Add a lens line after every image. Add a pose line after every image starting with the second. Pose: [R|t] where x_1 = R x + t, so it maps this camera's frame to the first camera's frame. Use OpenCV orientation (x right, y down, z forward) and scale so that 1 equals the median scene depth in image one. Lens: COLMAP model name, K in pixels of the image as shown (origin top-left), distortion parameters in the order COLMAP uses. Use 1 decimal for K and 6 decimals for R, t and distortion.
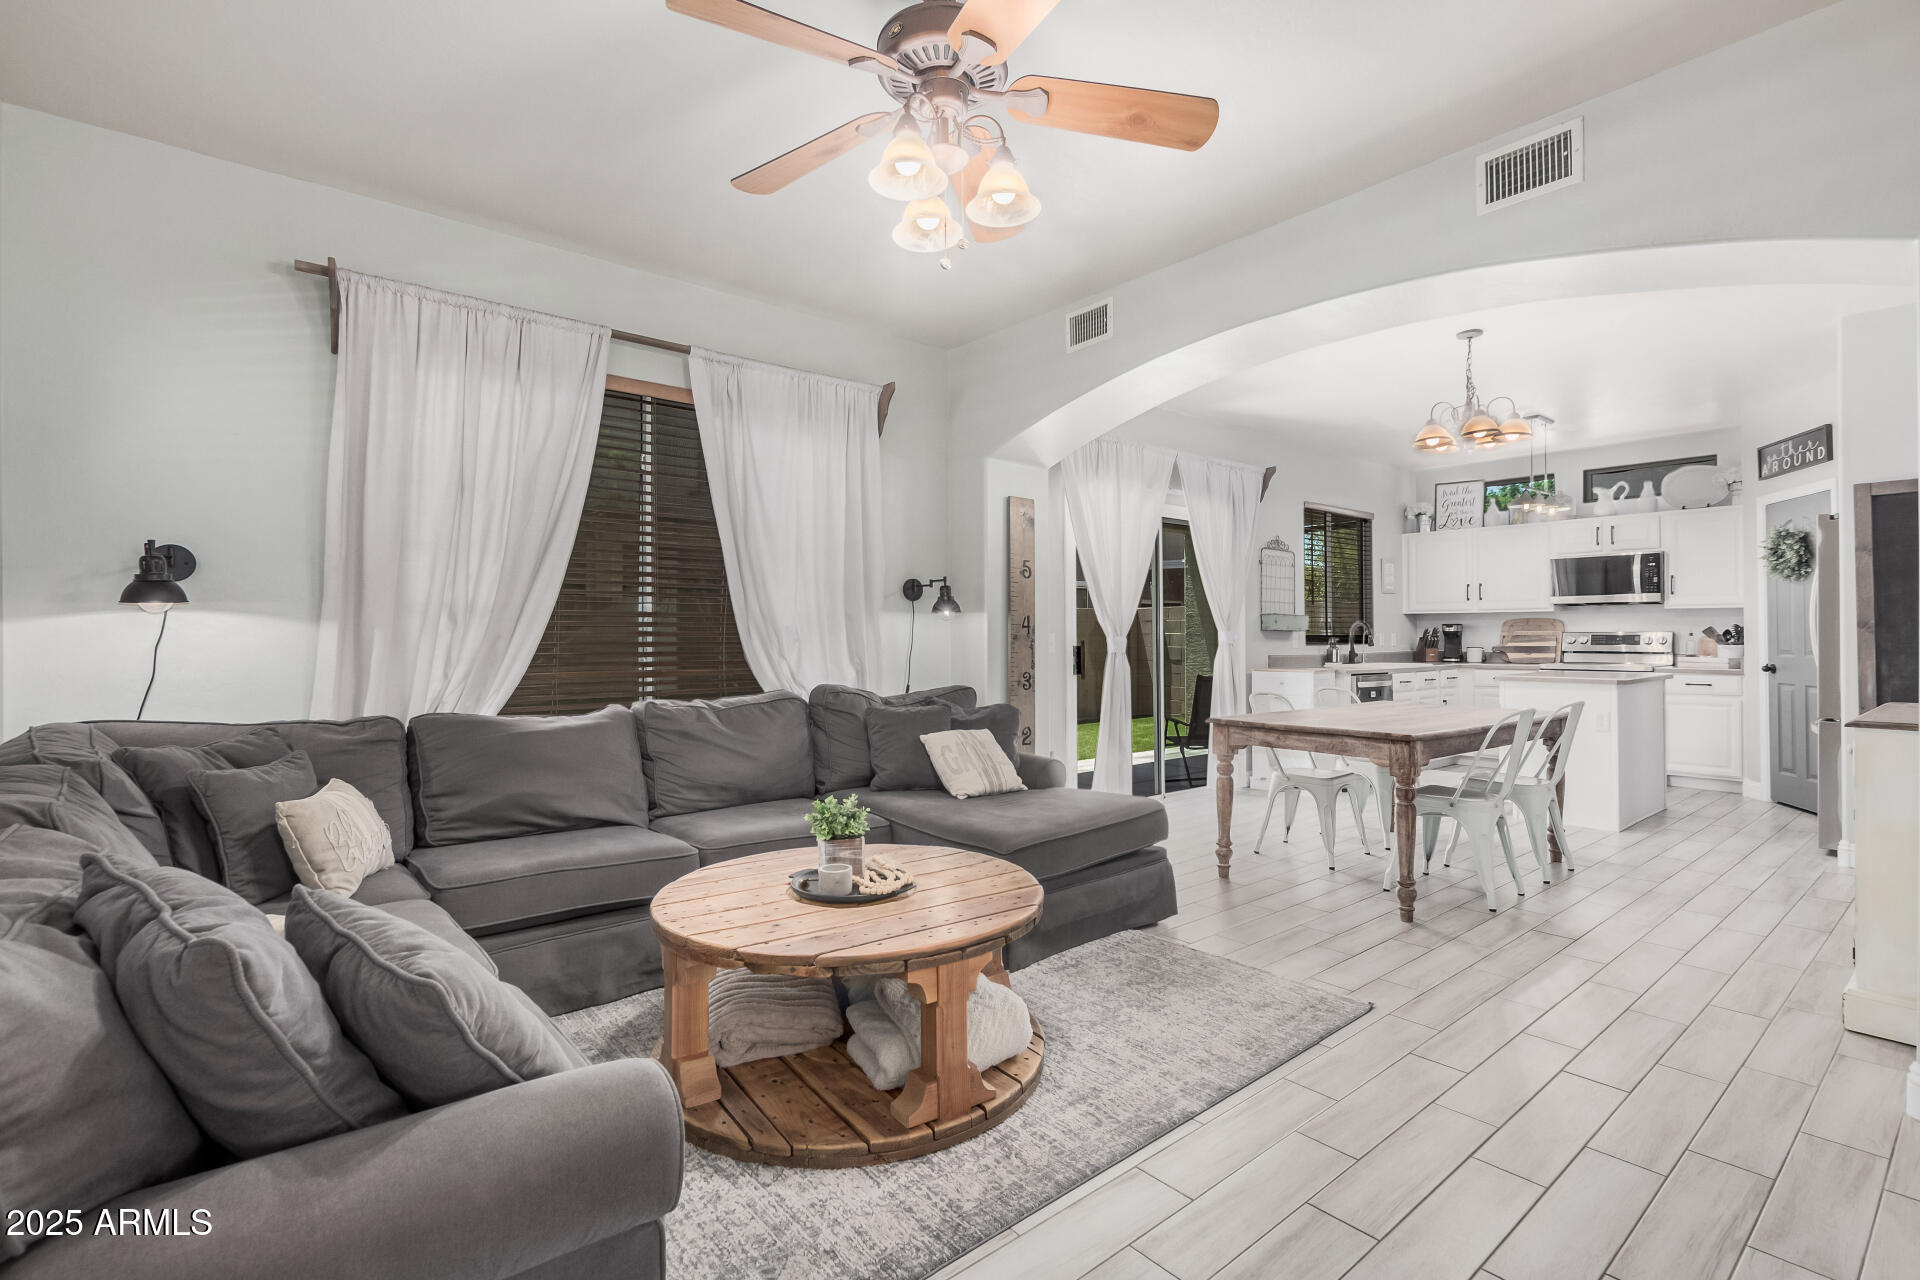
lens RADIAL K [[874.3, 0, 971.8], [0, 874.3, 630.3], [0, 0, 1]] dist [0.004691, -0.004777]
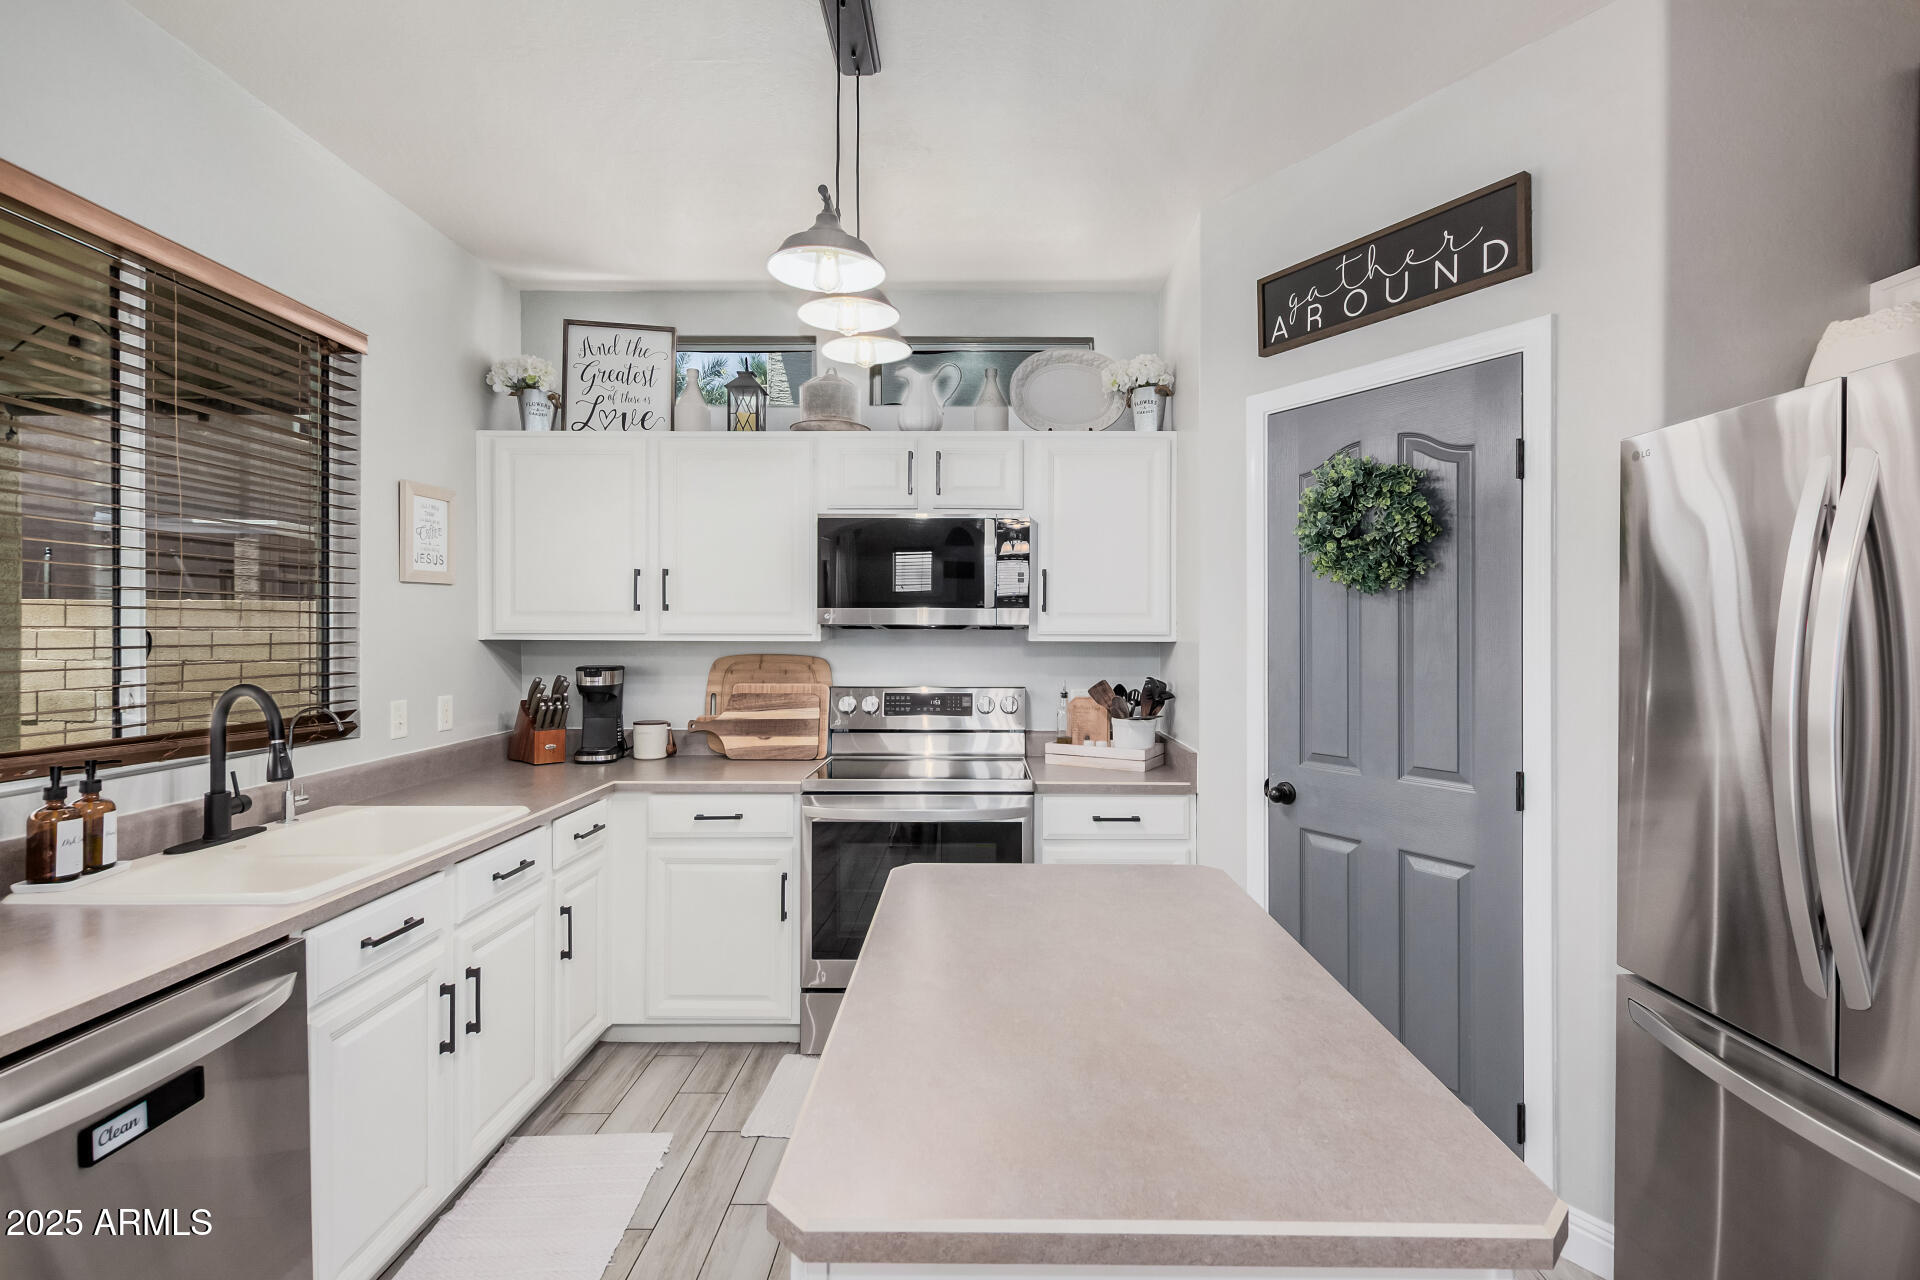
lens RADIAL K [[874.3, 0, 969.8], [0, 874.3, 630.8], [0, 0, 1]] dist [0.004691, -0.004777]
pose [[0.648228, 0.005742, 0.761425, 0.692137], [-0.008015, 0.999968, -0.000717, -0.049301], [-0.761404, -0.005637, 0.648253, 1.195779]]
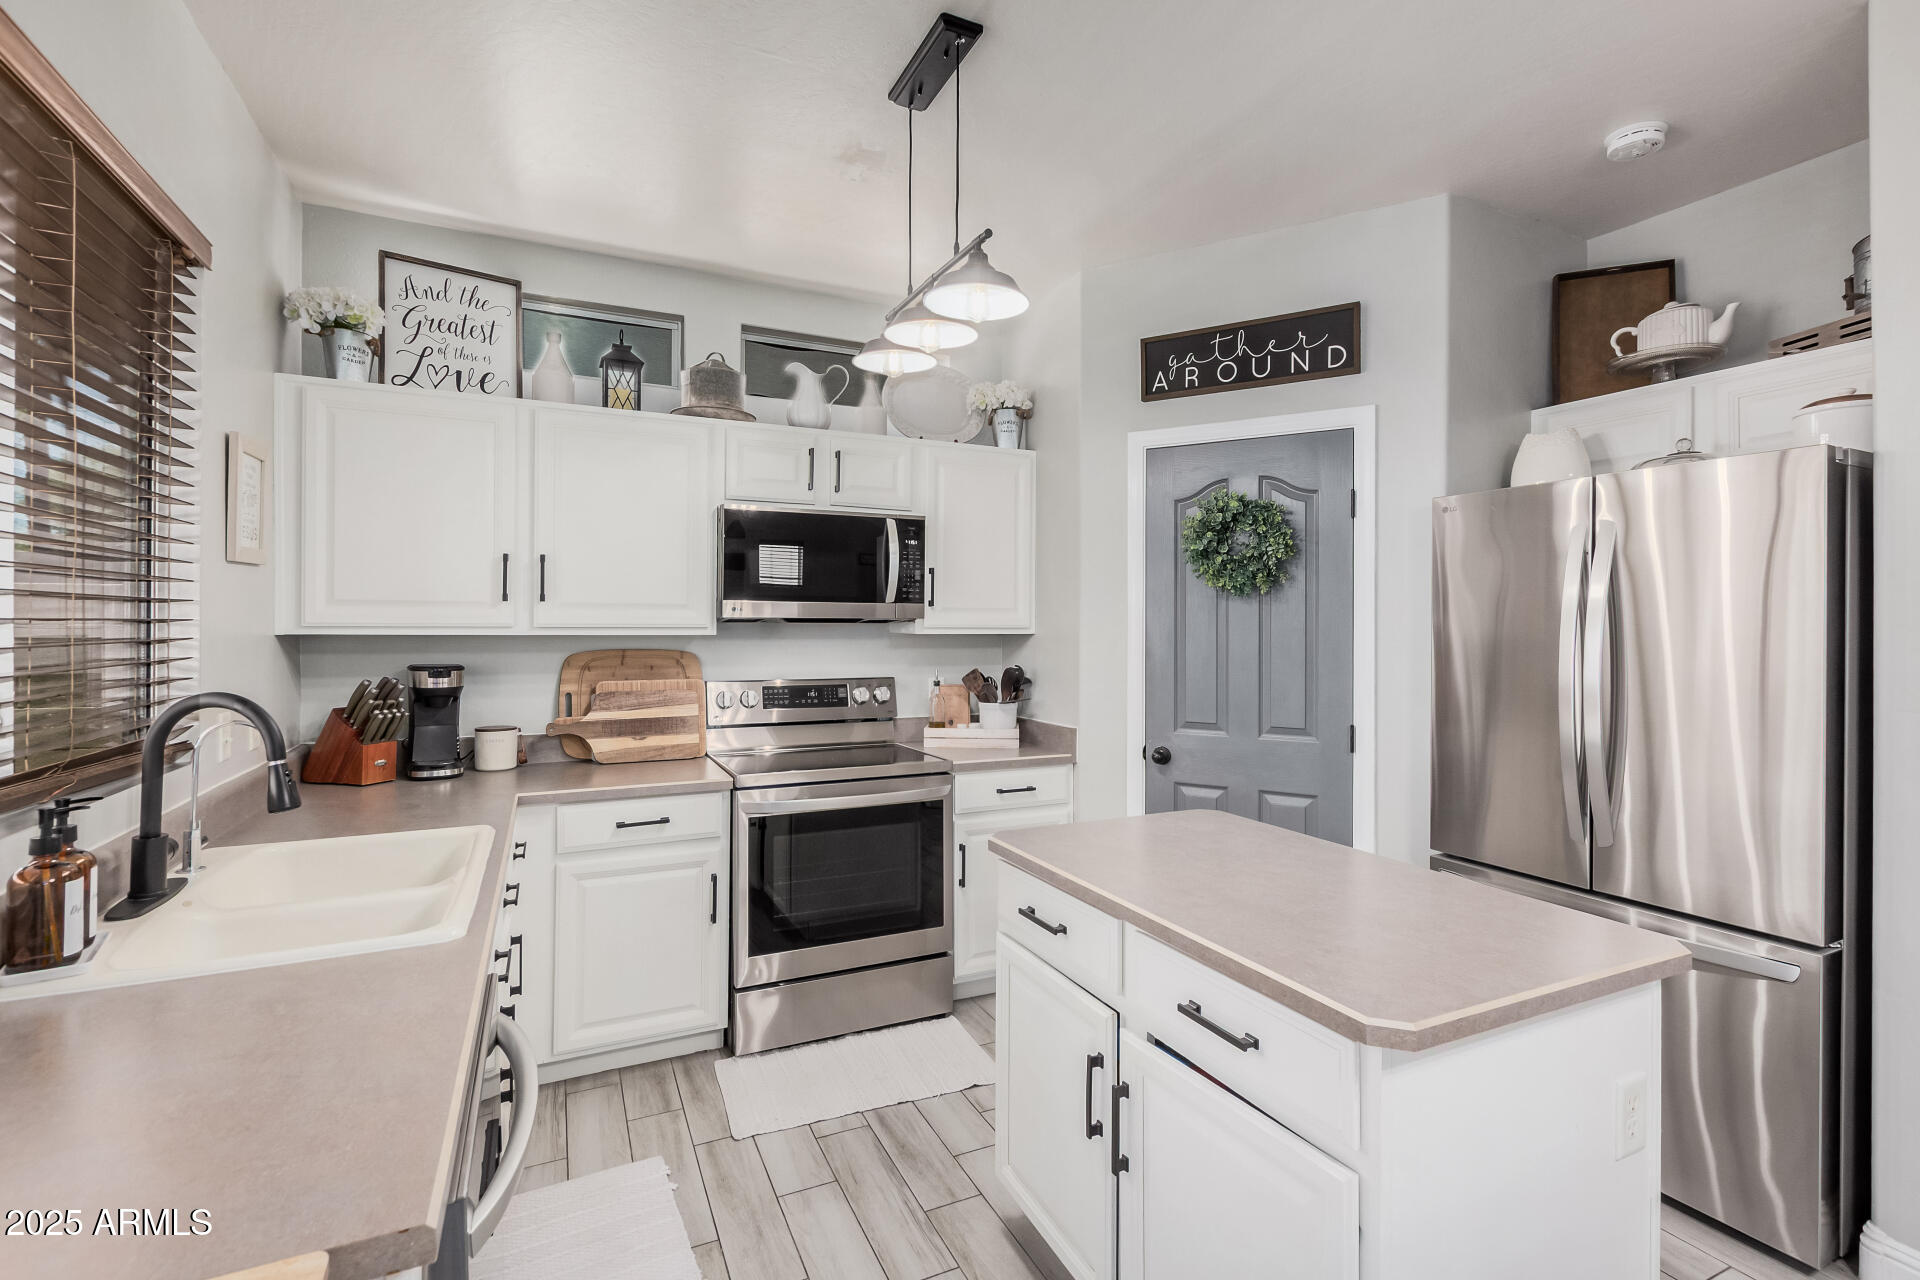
lens RADIAL K [[874.3, 0, 977.3], [0, 874.3, 621.0], [0, 0, 1]] dist [0.004691, -0.004777]
pose [[0.245898, 0.010424, 0.969240, 0.523988], [-0.008794, 0.999925, -0.008523, -0.046865], [-0.969256, -0.006428, 0.245971, 1.393697]]
